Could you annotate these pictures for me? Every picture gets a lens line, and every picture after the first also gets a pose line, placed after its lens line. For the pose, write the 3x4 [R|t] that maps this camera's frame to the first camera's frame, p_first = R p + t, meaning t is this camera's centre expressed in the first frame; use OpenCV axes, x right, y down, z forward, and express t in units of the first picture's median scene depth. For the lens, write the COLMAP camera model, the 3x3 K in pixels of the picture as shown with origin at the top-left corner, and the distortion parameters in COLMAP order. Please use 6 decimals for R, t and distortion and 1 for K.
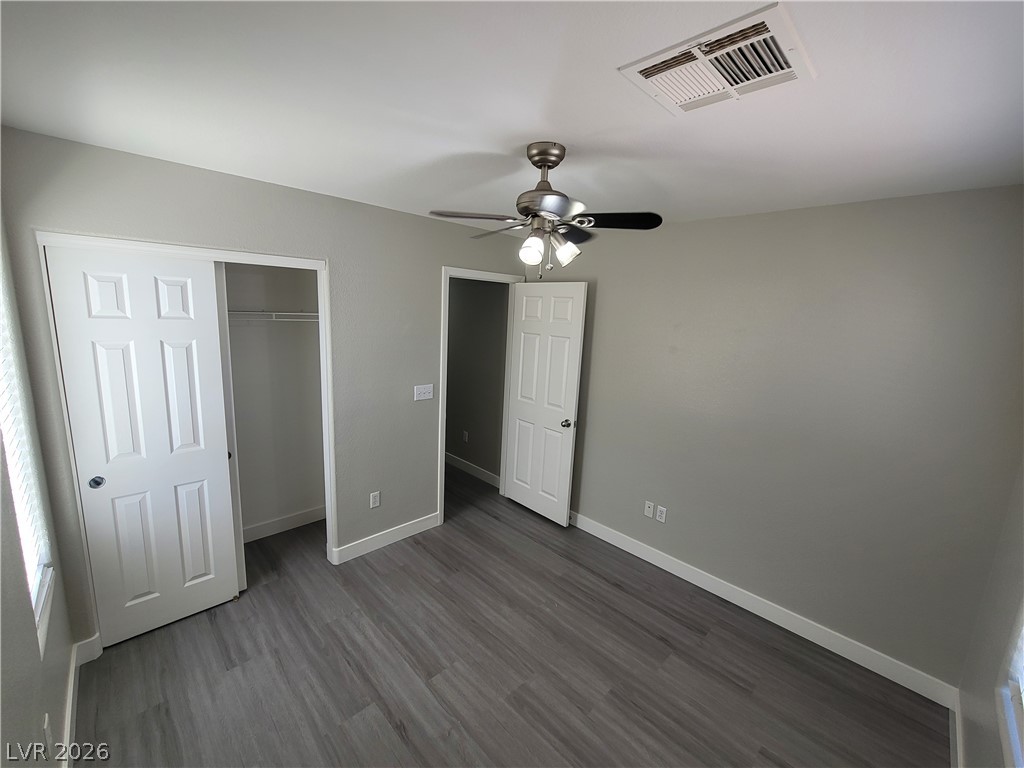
lens RADIAL K [[420.3, 0, 508.9], [0, 420.3, 387.9], [0, 0, 1]] dist [-0.009411, 0.003077]
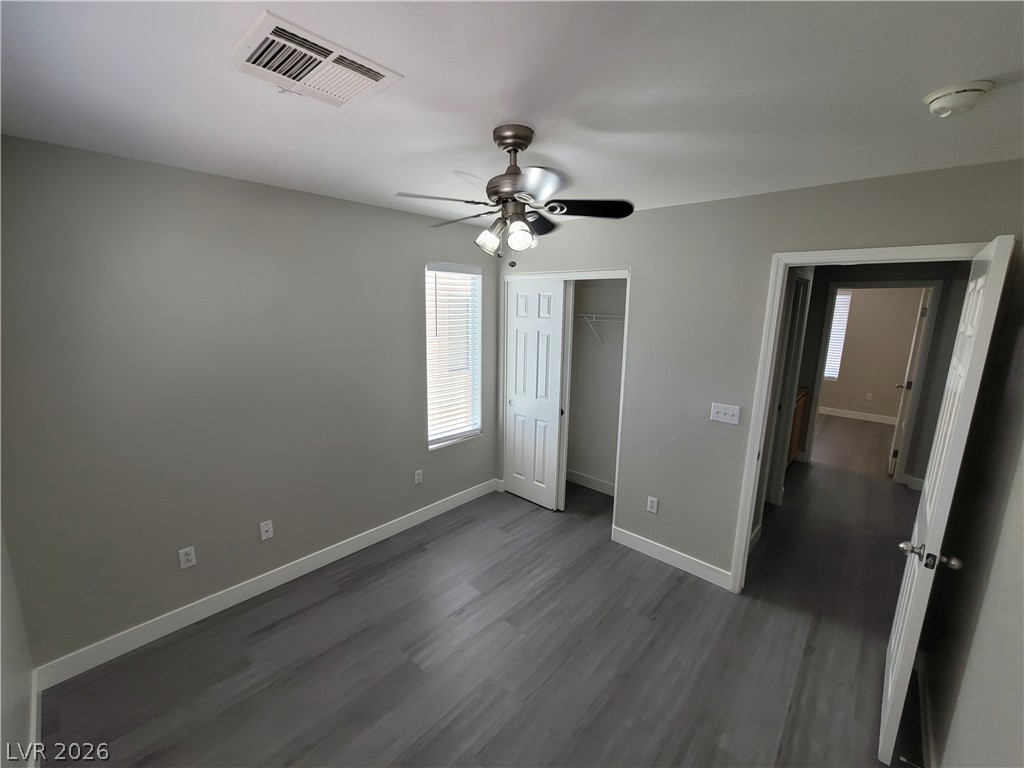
lens RADIAL K [[420.3, 0, 511.2], [0, 420.3, 387.0], [0, 0, 1]] dist [-0.009411, 0.003077]
pose [[0.049953, 0.144681, -0.988217, 0.703391], [-0.205269, 0.969816, 0.131611, -0.074347], [0.977430, 0.196276, 0.078144, 0.640816]]
